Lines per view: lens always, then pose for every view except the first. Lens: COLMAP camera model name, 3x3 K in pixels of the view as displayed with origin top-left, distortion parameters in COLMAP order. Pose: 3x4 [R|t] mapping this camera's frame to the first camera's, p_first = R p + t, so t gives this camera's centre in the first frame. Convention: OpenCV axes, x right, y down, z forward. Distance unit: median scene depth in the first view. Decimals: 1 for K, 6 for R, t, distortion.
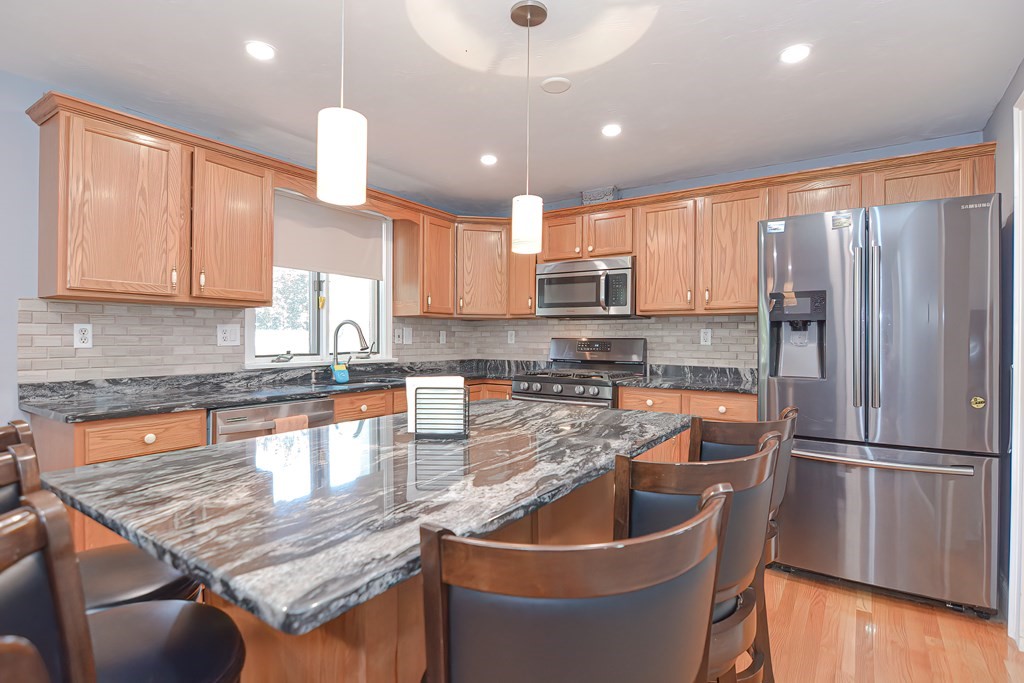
lens RADIAL K [[489.8, 0, 511.9], [0, 489.8, 318.0], [0, 0, 1]] dist [0.011147, -0.013659]
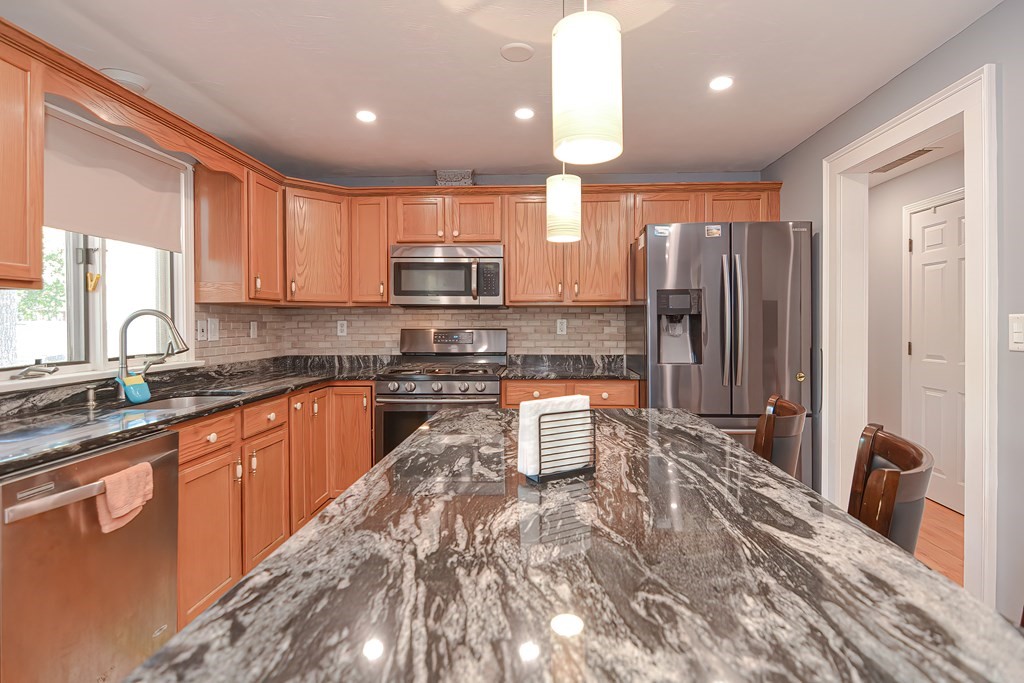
lens RADIAL K [[489.8, 0, 511.9], [0, 489.8, 318.0], [0, 0, 1]] dist [0.011147, -0.013659]
pose [[0.855137, -0.004368, 0.518384, -0.249027], [-0.013574, 0.999433, 0.030813, -0.011915], [-0.518224, -0.033386, 0.854593, 0.152984]]
